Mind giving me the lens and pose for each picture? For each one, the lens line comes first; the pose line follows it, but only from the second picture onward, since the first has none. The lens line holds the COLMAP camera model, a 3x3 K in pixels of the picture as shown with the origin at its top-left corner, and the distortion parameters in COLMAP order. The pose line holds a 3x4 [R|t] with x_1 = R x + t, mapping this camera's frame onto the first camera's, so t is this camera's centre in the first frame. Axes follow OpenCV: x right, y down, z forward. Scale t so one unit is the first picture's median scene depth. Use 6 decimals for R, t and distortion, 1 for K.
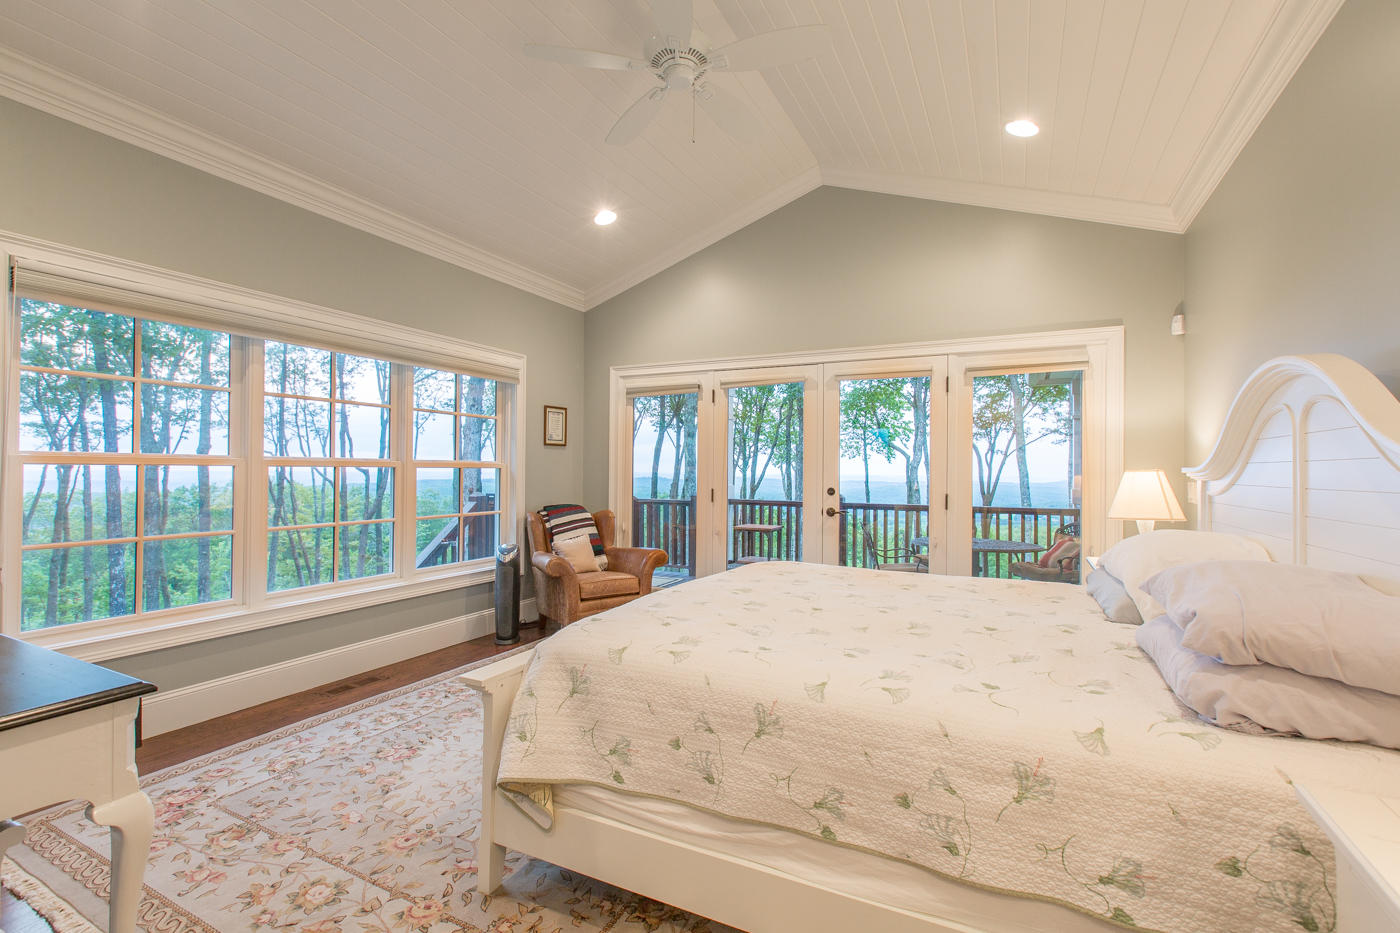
lens RADIAL K [[629.4, 0, 702.2], [0, 629.4, 471.2], [0, 0, 1]] dist [0.004993, -0.001562]
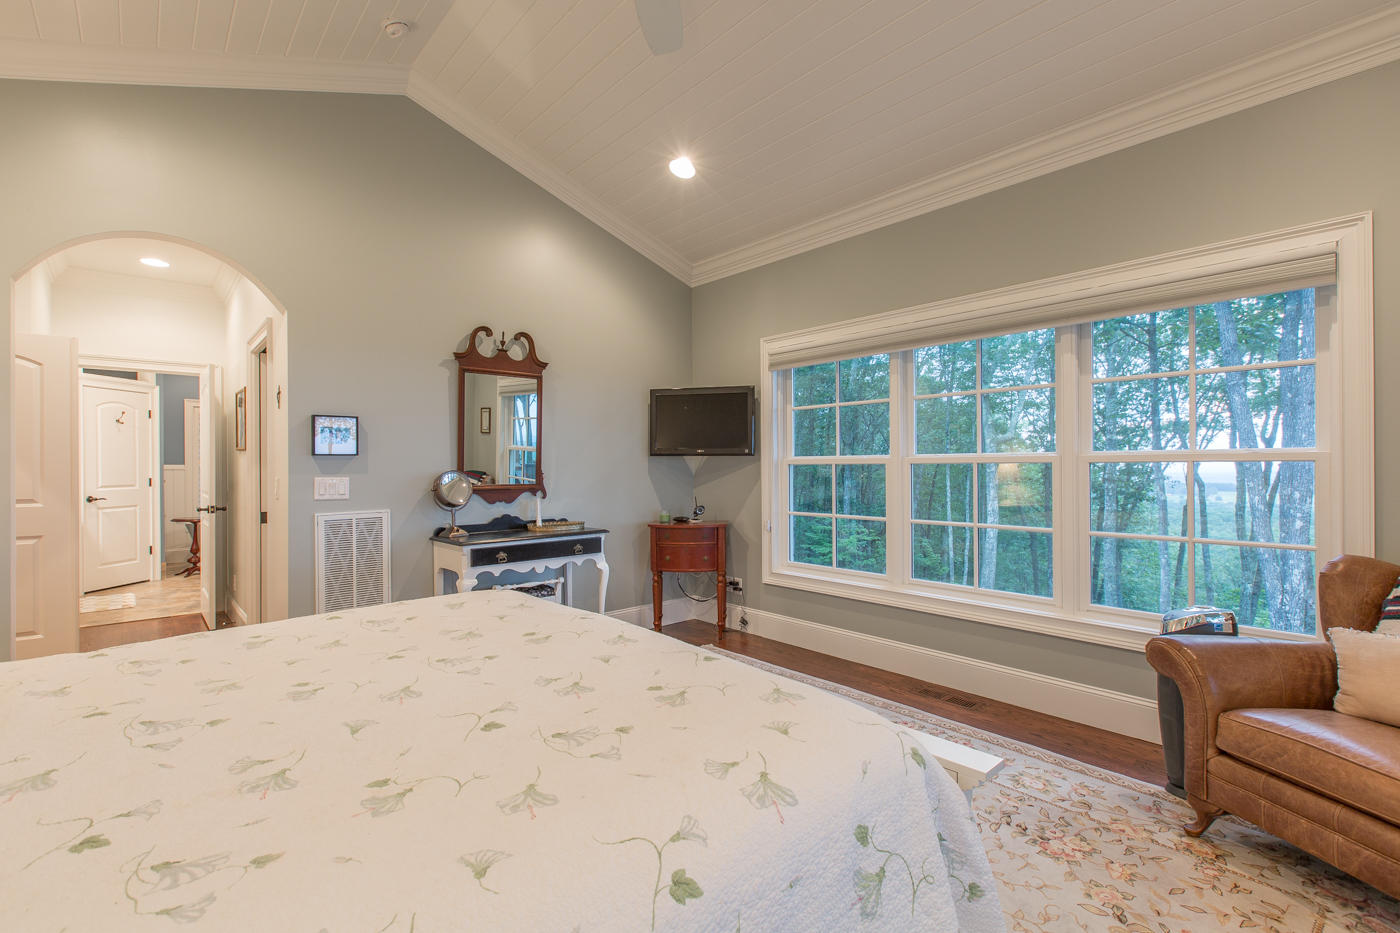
lens RADIAL K [[629.4, 0, 699.5], [0, 629.4, 461.1], [0, 0, 1]] dist [0.004993, -0.001562]
pose [[-0.383370, -0.009123, -0.923550, 0.464193], [0.010808, 0.999838, -0.014363, -0.003177], [0.923531, -0.015488, -0.383210, 1.036072]]
